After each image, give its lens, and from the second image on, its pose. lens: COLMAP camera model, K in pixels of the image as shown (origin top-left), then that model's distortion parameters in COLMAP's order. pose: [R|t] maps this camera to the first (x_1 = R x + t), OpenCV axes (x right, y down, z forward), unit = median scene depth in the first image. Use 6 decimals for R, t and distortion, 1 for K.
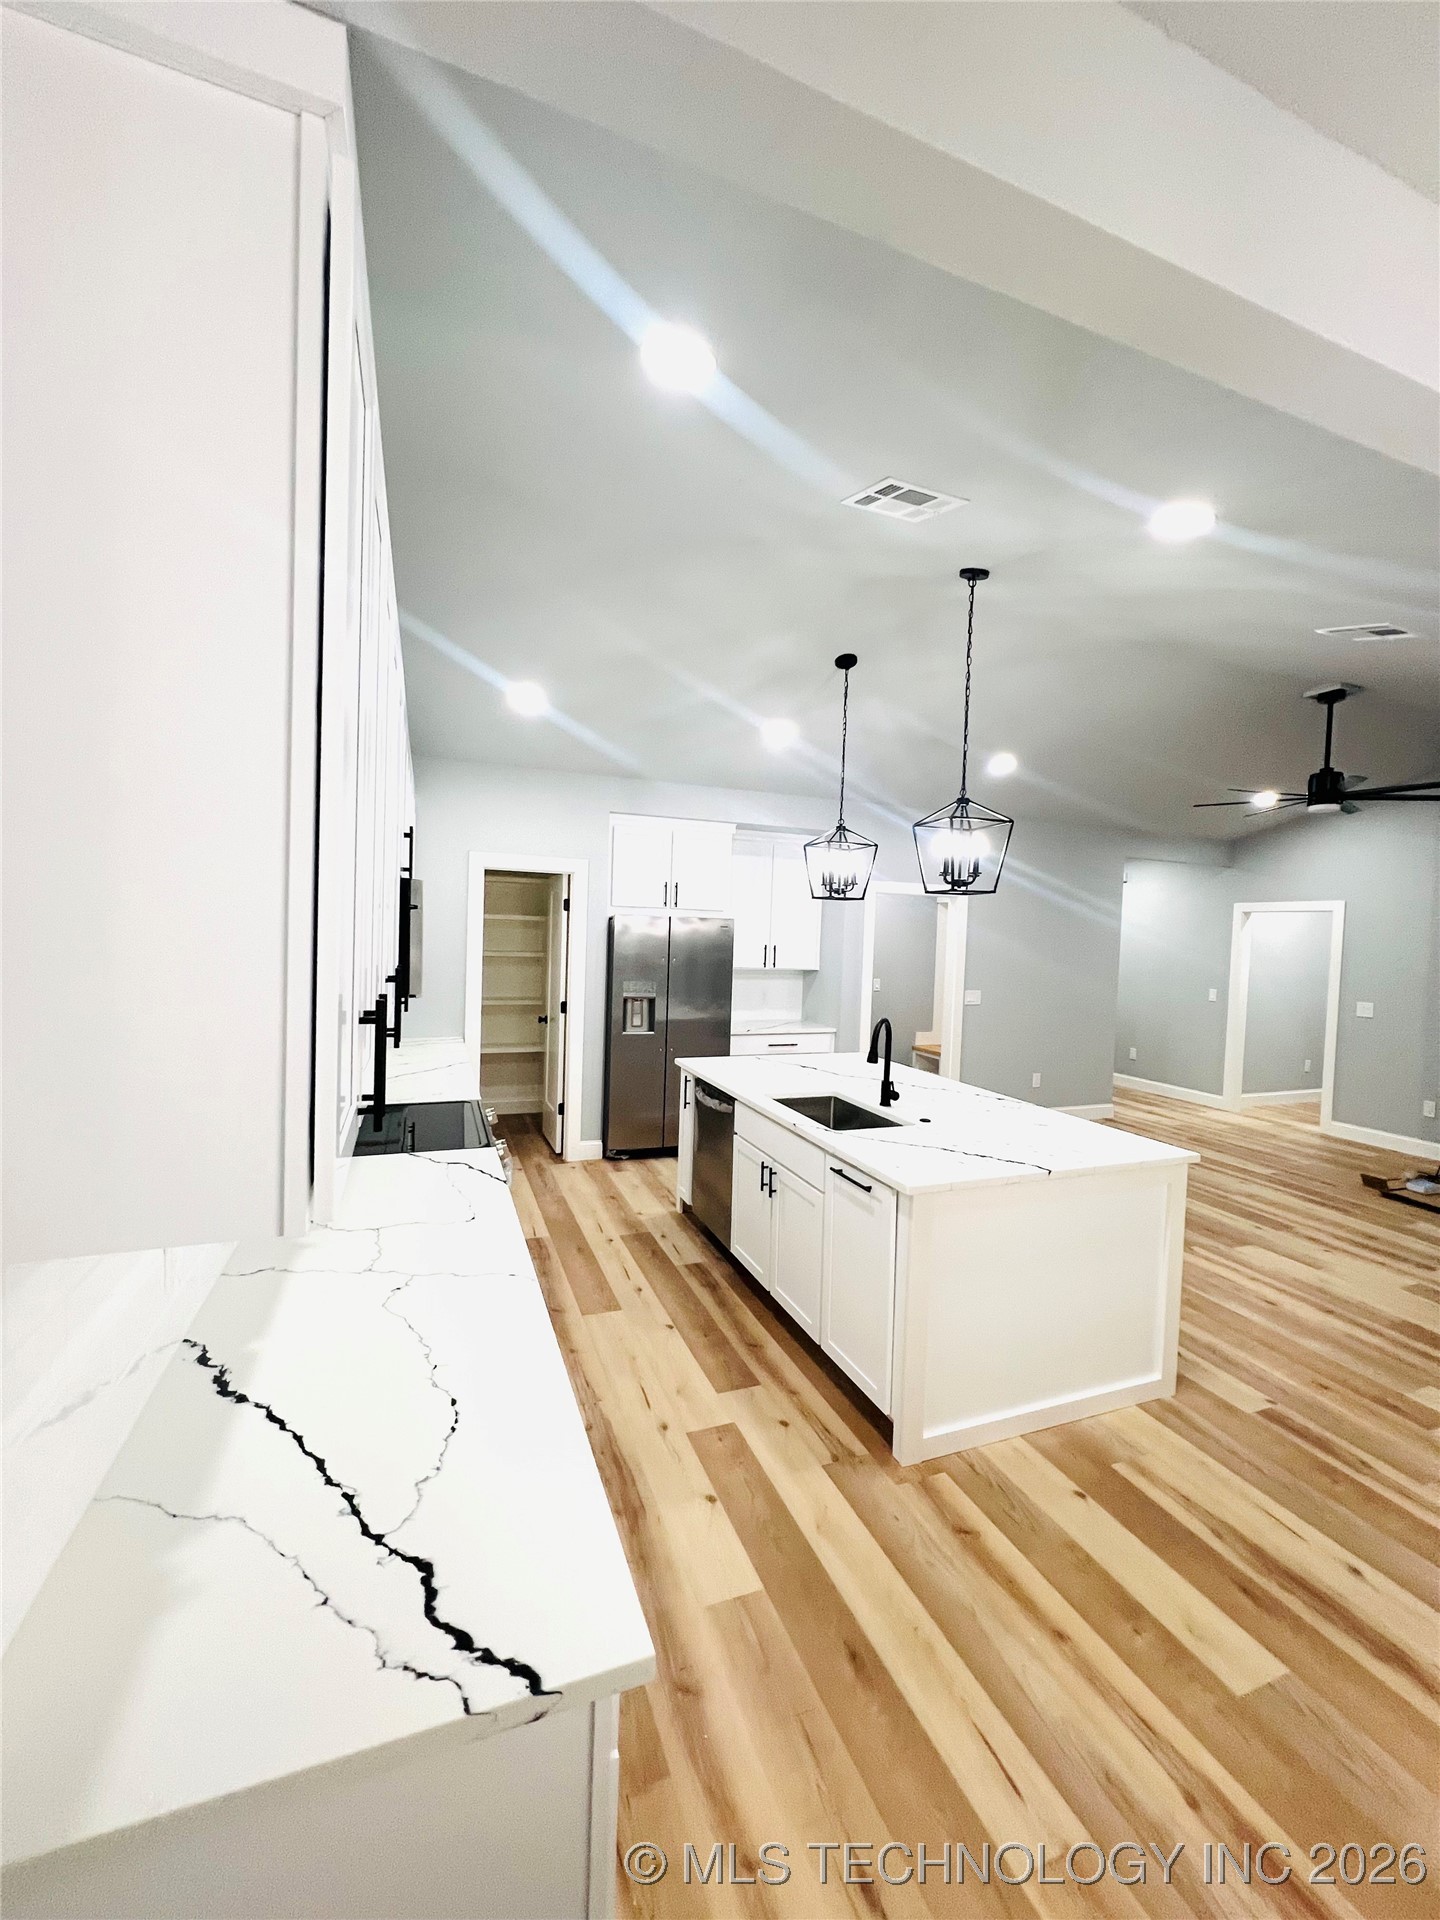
lens RADIAL K [[771.0, 0, 724.9], [0, 771.0, 952.8], [0, 0, 1]] dist [-0.003741, 0.000461]
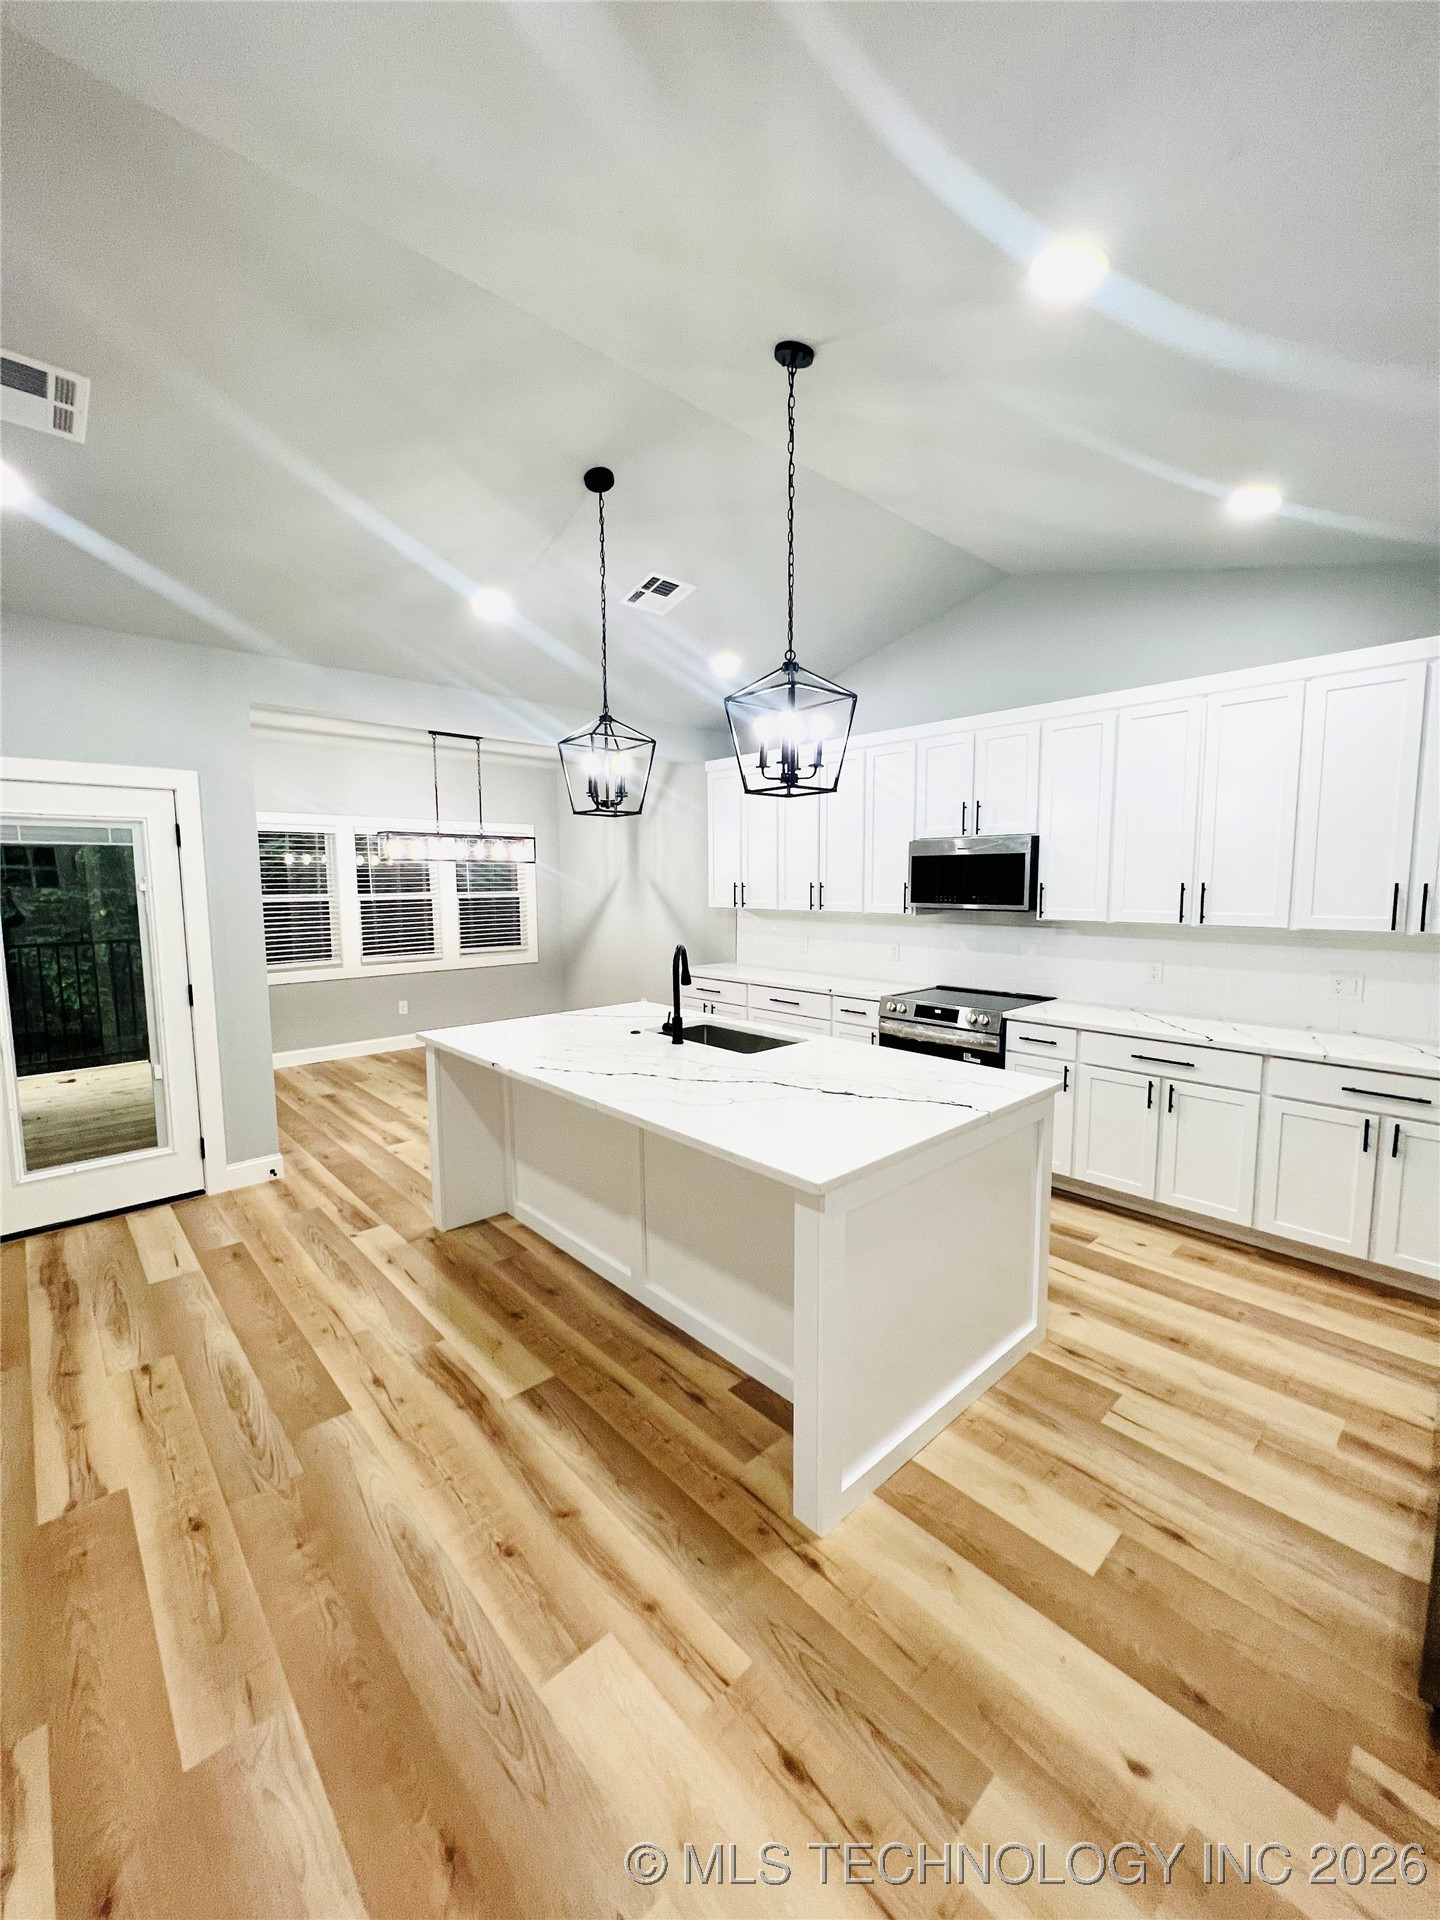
lens RADIAL K [[769.9, 0, 723.0], [0, 769.9, 954.8], [0, 0, 1]] dist [-0.000571, 0.000285]
pose [[-0.931153, 0.008177, -0.364537, 0.612794], [-0.036542, 0.992623, 0.115606, -0.021359], [0.362793, 0.120968, -0.923985, 2.315903]]
